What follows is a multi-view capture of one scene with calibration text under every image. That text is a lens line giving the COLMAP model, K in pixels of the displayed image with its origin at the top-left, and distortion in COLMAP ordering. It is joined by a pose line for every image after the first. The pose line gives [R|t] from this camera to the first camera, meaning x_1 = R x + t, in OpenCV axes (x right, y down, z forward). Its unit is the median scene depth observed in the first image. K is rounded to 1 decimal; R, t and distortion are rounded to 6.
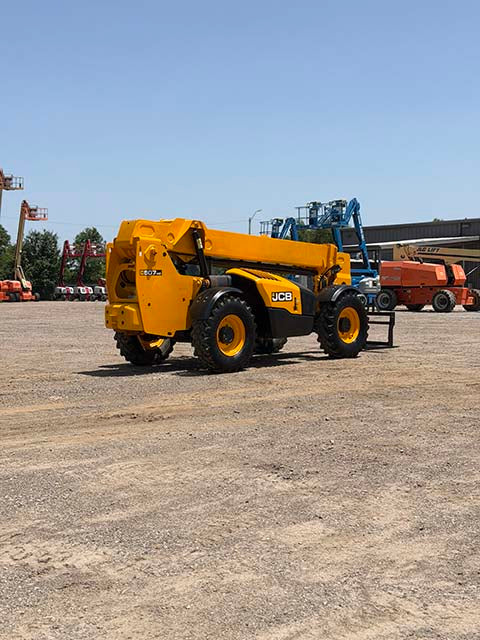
lens RADIAL K [[937.5, 0, 240.9], [0, 937.5, 320.9], [0, 0, 1]] dist [-0.056936, 0.000000]
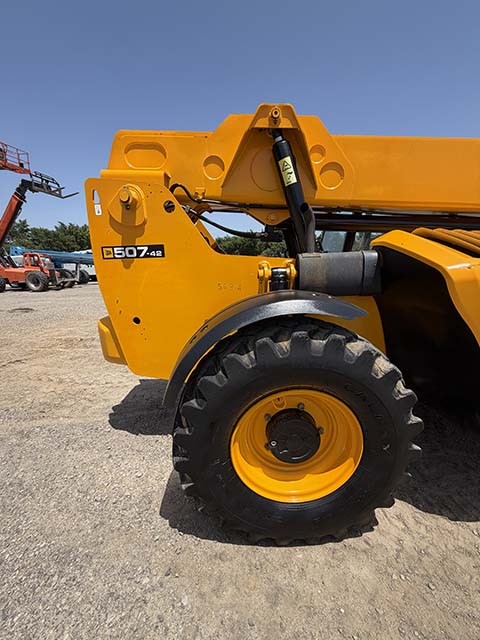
lens RADIAL K [[253.0, 0, 240.4], [0, 253.0, 320.8], [0, 0, 1]] dist [-0.008662, -0.000093]
pose [[0.681293, 0.161327, -0.714012, 0.029158], [-0.007686, 0.976935, 0.213399, -0.042548], [0.731970, -0.139900, 0.666819, 0.892551]]
